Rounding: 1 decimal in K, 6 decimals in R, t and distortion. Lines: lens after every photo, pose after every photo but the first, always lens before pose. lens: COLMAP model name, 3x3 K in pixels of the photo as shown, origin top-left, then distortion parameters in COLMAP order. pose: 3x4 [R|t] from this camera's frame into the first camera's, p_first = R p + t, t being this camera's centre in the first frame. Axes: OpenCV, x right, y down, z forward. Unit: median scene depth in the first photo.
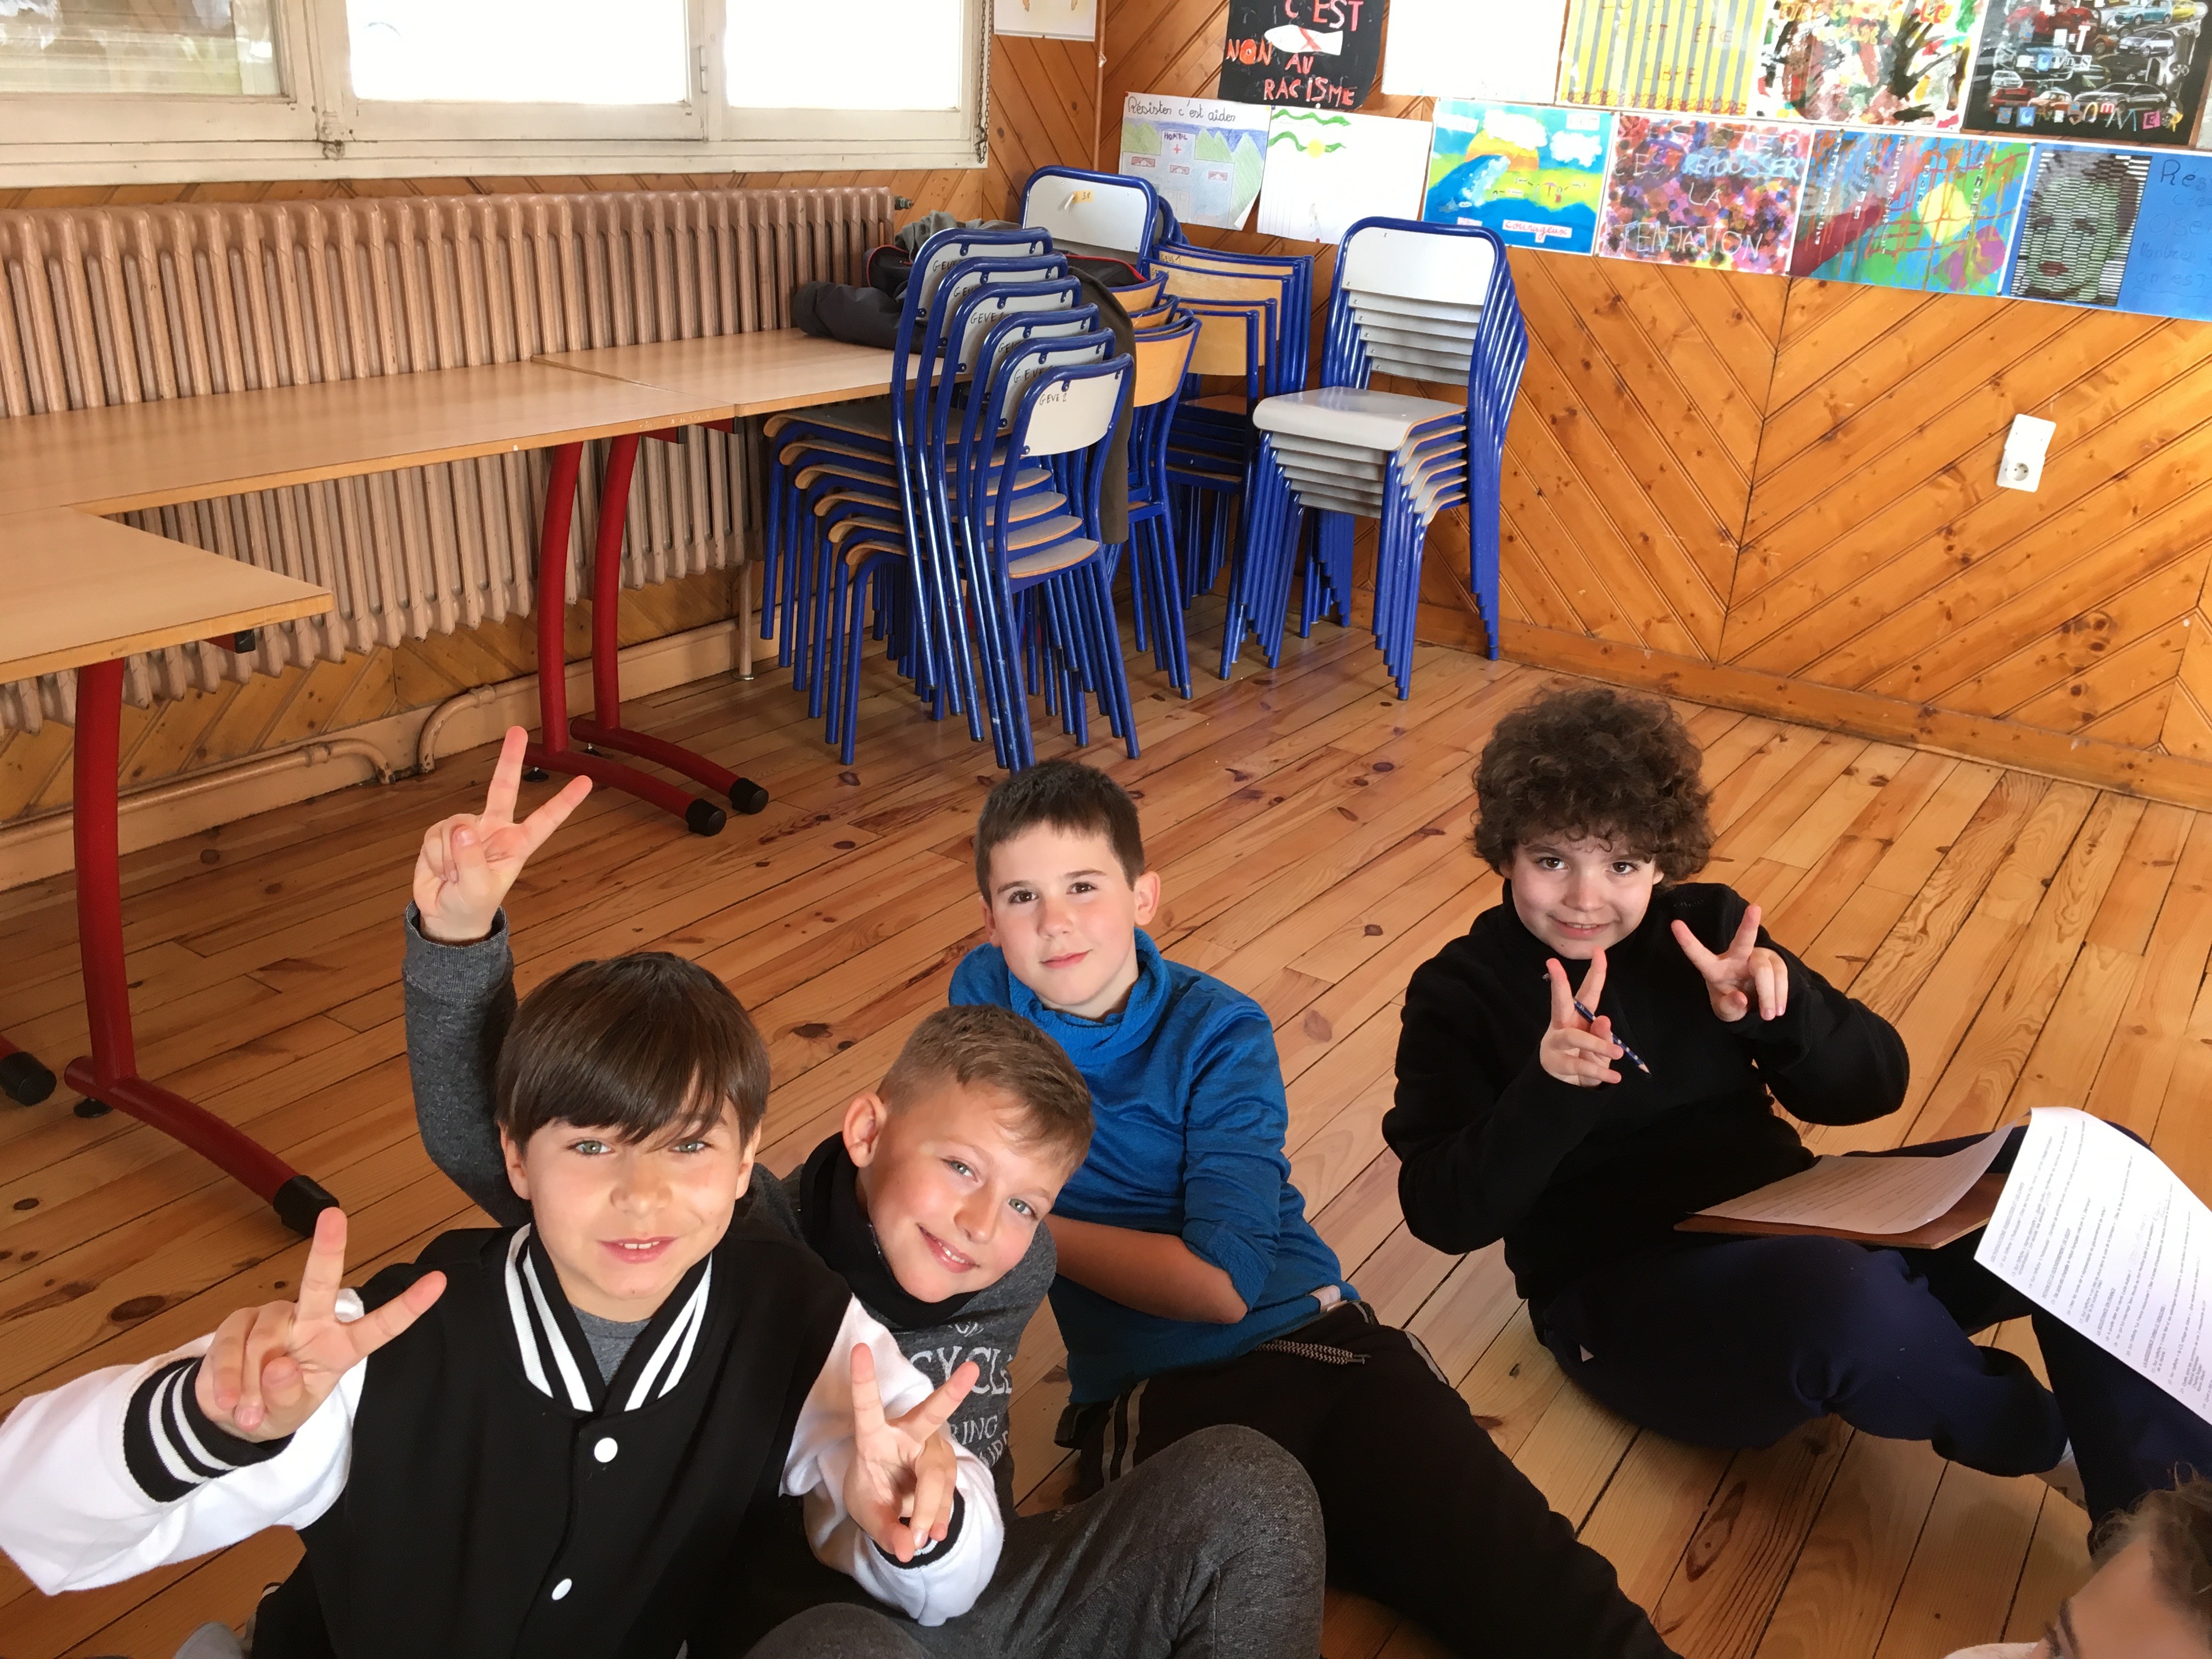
lens RADIAL K [[1853.2, 0, 1106.0], [0, 1853.2, 829.5], [0, 0, 1]] dist [0.100408, -0.141524]
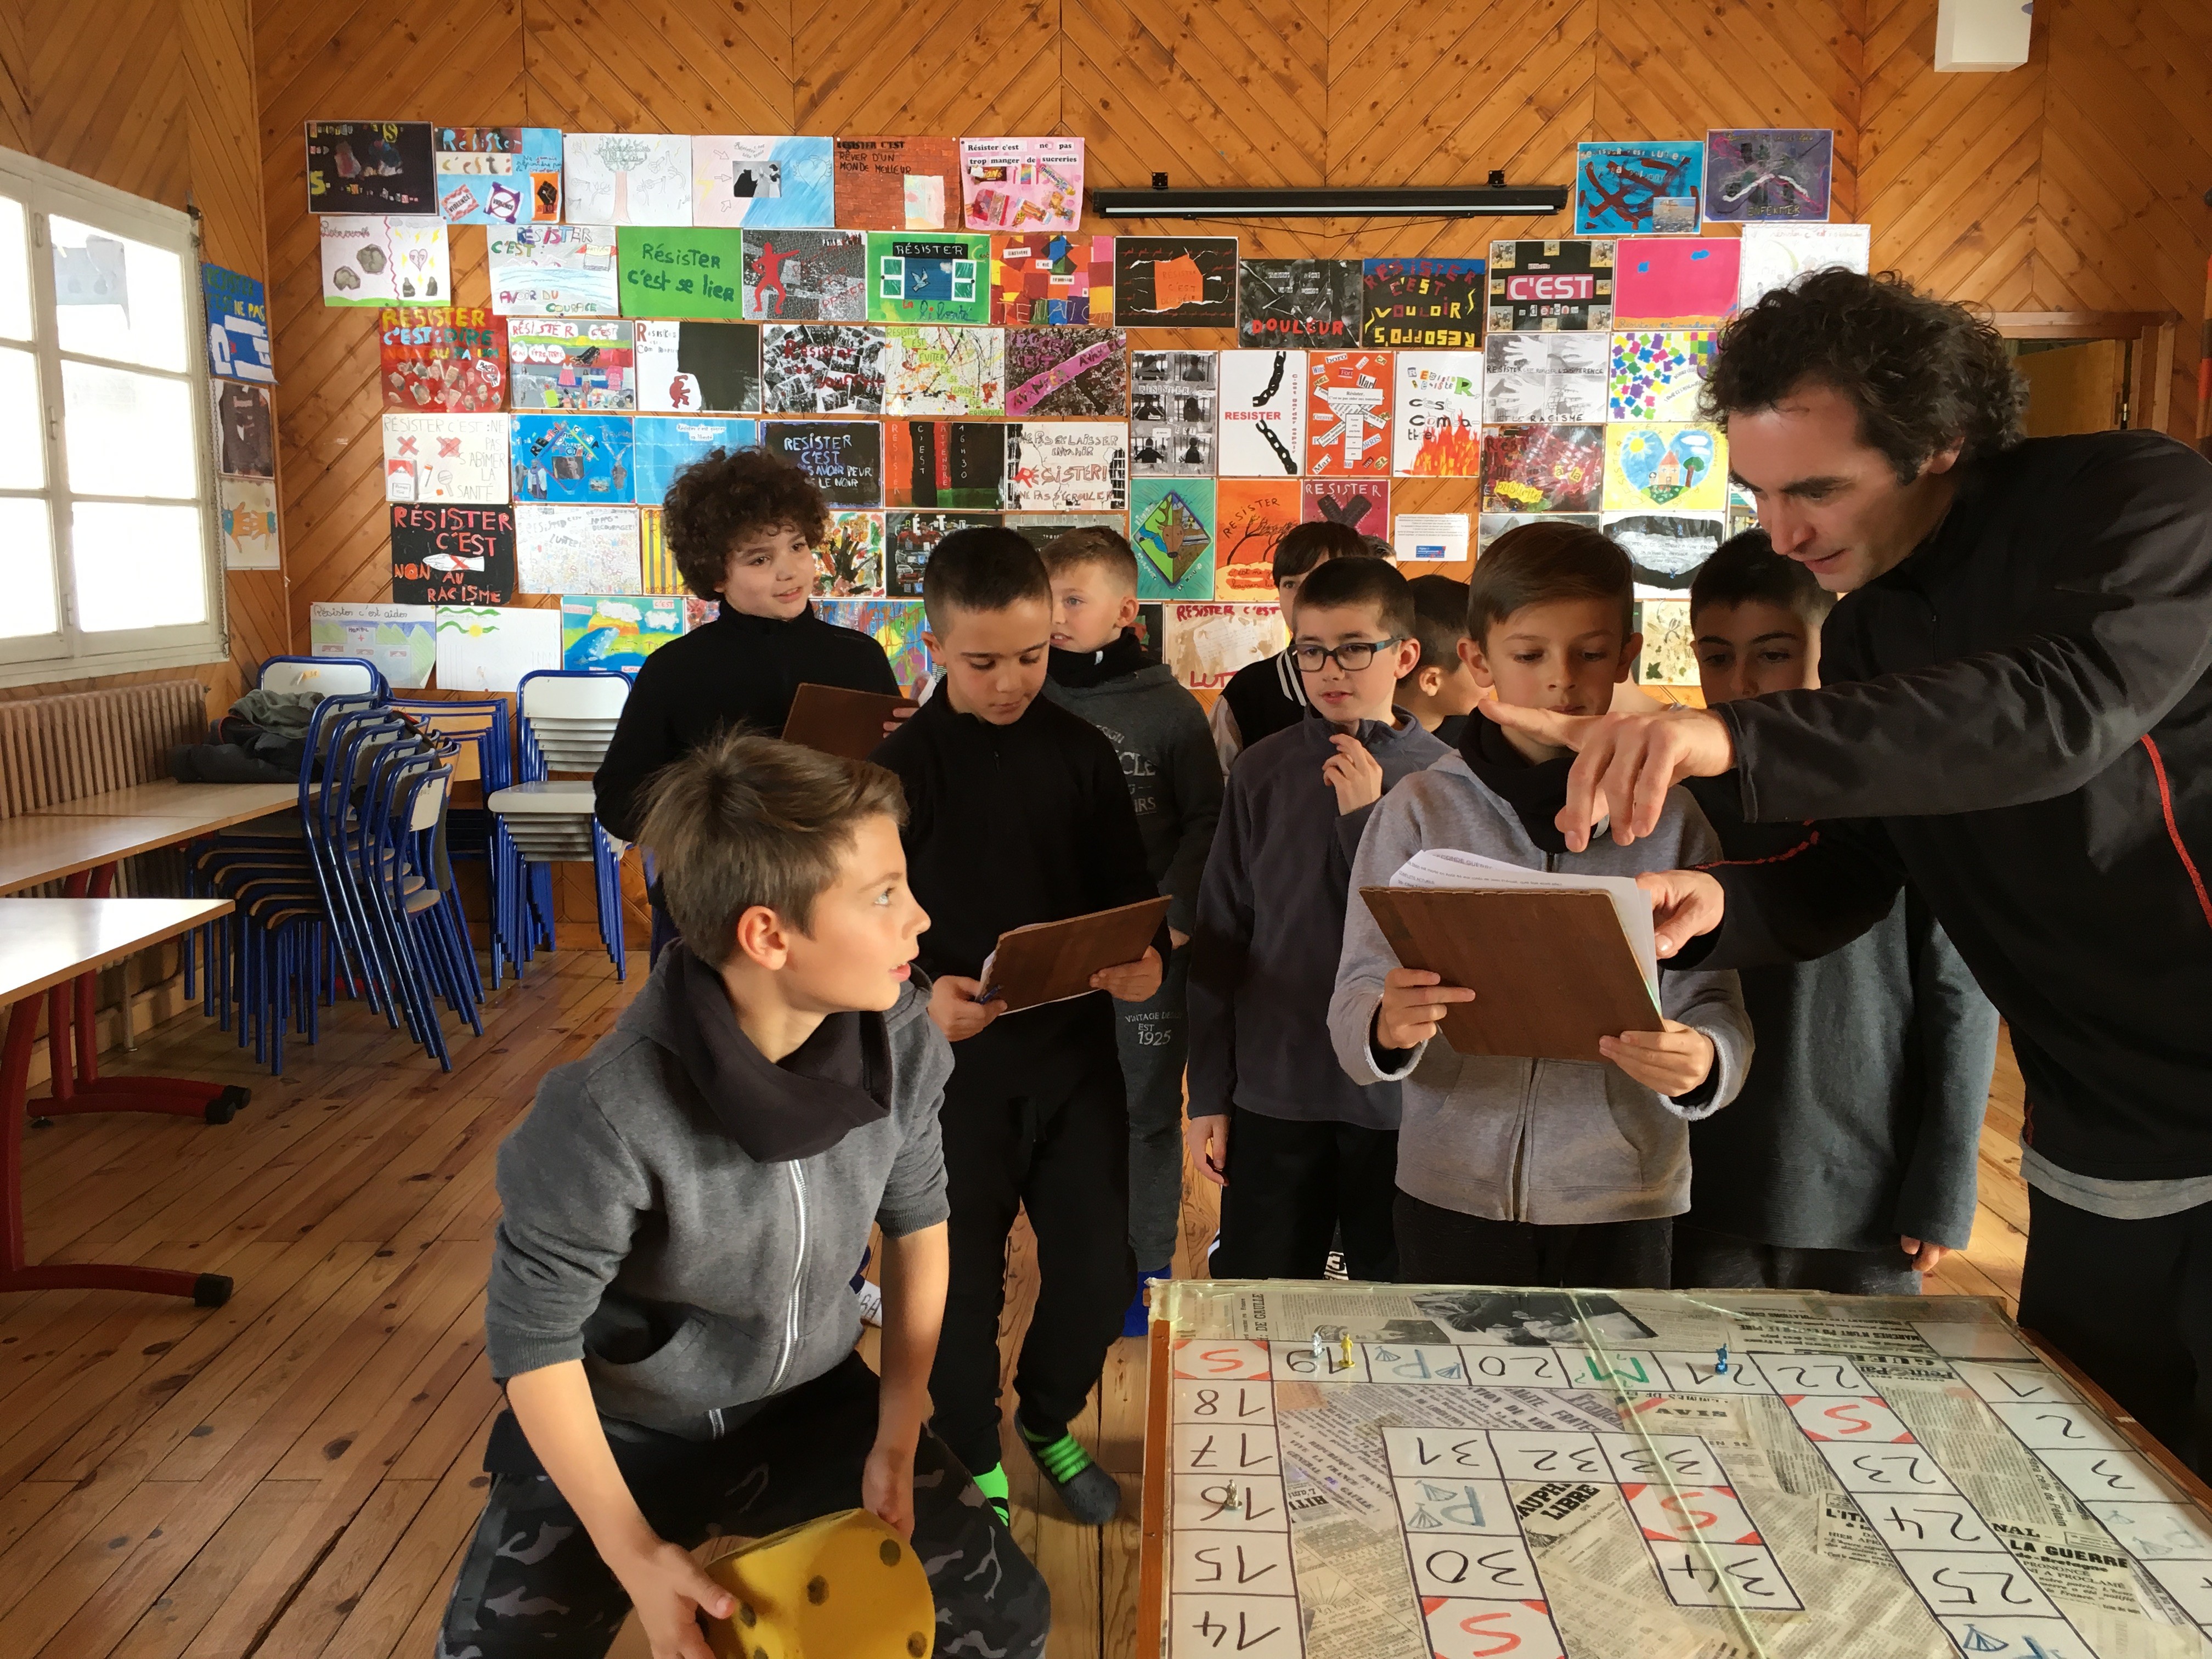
lens RADIAL K [[1853.2, 0, 1106.0], [0, 1853.2, 829.5], [0, 0, 1]] dist [0.100408, -0.141524]
pose [[0.823647, -0.133580, 0.551146, -0.321039], [0.255446, 0.955075, -0.150266, 0.132870], [-0.506313, 0.264554, 0.820767, -0.417178]]
